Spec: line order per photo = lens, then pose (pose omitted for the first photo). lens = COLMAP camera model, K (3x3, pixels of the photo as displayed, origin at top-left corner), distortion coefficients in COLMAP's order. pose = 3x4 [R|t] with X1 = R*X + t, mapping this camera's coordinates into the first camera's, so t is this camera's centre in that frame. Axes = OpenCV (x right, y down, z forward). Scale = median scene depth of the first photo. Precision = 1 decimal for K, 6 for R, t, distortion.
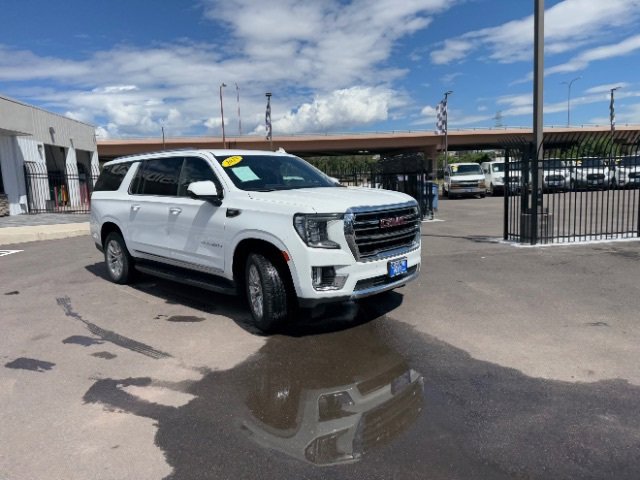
lens RADIAL K [[454.7, 0, 315.0], [0, 454.7, 238.1], [0, 0, 1]] dist [0.020934, -0.025270]
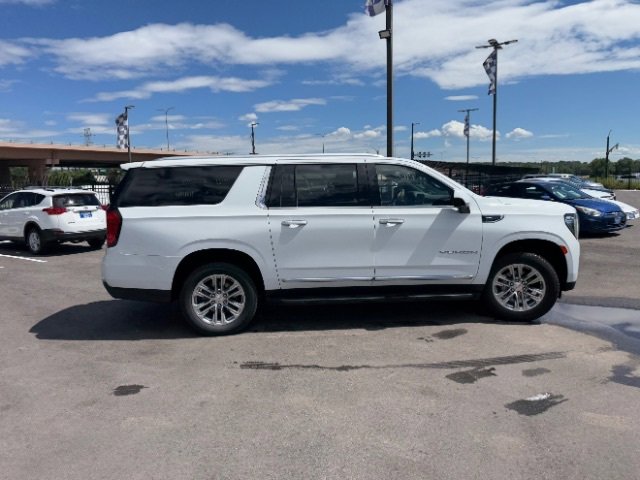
lens RADIAL K [[454.7, 0, 316.4], [0, 454.7, 236.8], [0, 0, 1]] dist [0.020934, -0.025270]
pose [[0.649151, -0.067452, 0.757663, -1.135021], [0.100857, 0.994899, 0.002160, -0.051505], [-0.753943, 0.075013, 0.652643, 0.559080]]
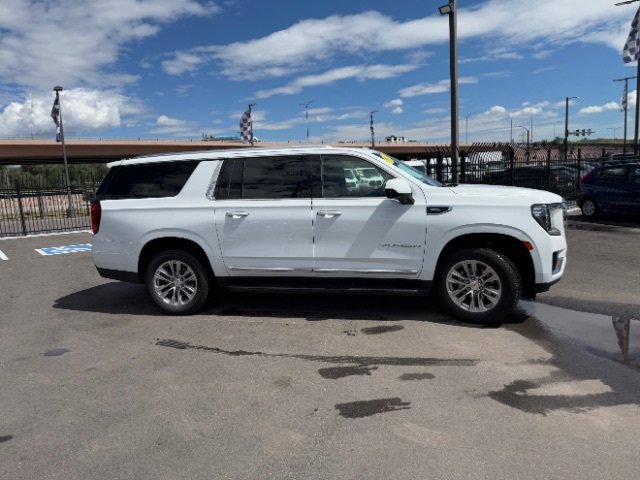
lens RADIAL K [[454.7, 0, 316.1], [0, 454.7, 236.7], [0, 0, 1]] dist [0.020934, -0.025270]
pose [[0.851952, -0.073487, 0.518437, -0.829455], [0.086263, 0.996272, -0.000539, -0.018489], [-0.516465, 0.045181, 0.855116, 0.273931]]
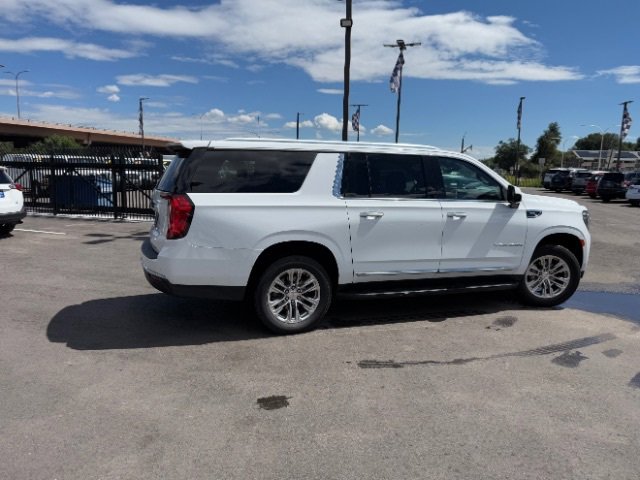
lens RADIAL K [[454.7, 0, 316.7], [0, 454.7, 237.6], [0, 0, 1]] dist [0.020934, -0.025270]
pose [[0.416792, -0.087590, 0.904772, -1.317435], [0.081158, 0.994957, 0.058935, -0.097939], [-0.905372, 0.048866, 0.421799, 0.915434]]
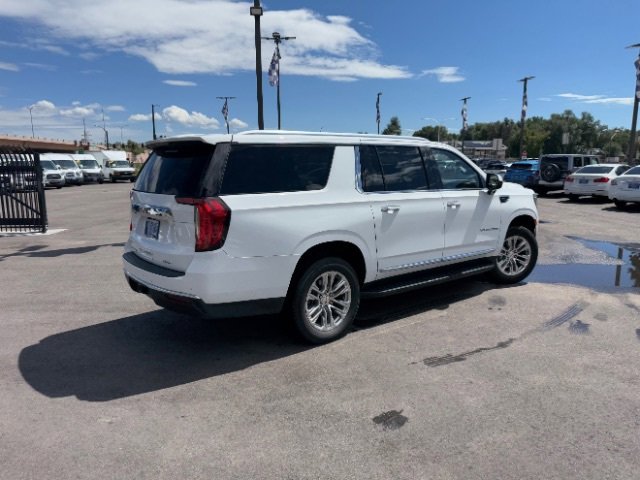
lens RADIAL K [[454.7, 0, 316.3], [0, 454.7, 237.0], [0, 0, 1]] dist [0.020934, -0.025270]
pose [[0.123444, -0.119669, 0.985110, -1.341734], [0.134550, 0.985554, 0.102863, -0.136083], [-0.983188, 0.119848, 0.137762, 1.216695]]
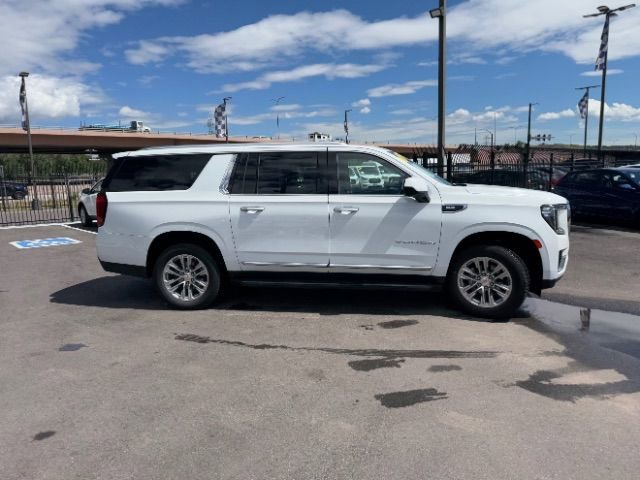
lens RADIAL K [[454.7, 0, 318.6], [0, 454.7, 238.4], [0, 0, 1]] dist [0.020934, -0.025270]
pose [[0.809406, -0.066641, 0.583455, -0.921268], [0.071451, 0.997334, 0.014793, -0.023004], [-0.582886, 0.029715, 0.812010, 0.321808]]
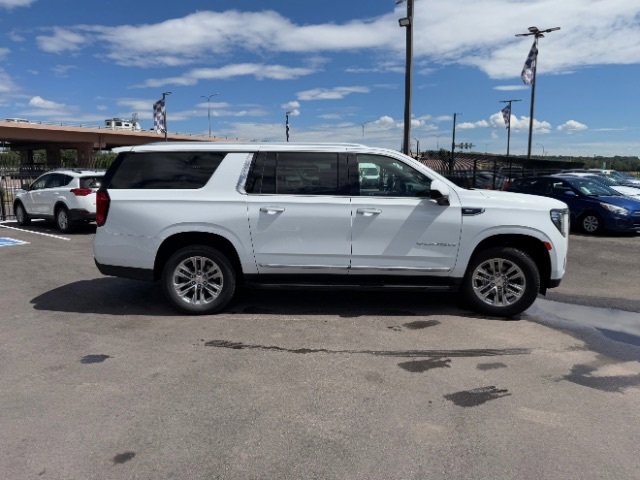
lens RADIAL K [[454.7, 0, 316.4], [0, 454.7, 236.9], [0, 0, 1]] dist [0.020934, -0.025270]
pose [[0.712272, -0.059546, 0.699374, -1.063655], [0.064868, 0.997715, 0.018884, -0.036721], [-0.698900, 0.031917, 0.714507, 0.454374]]
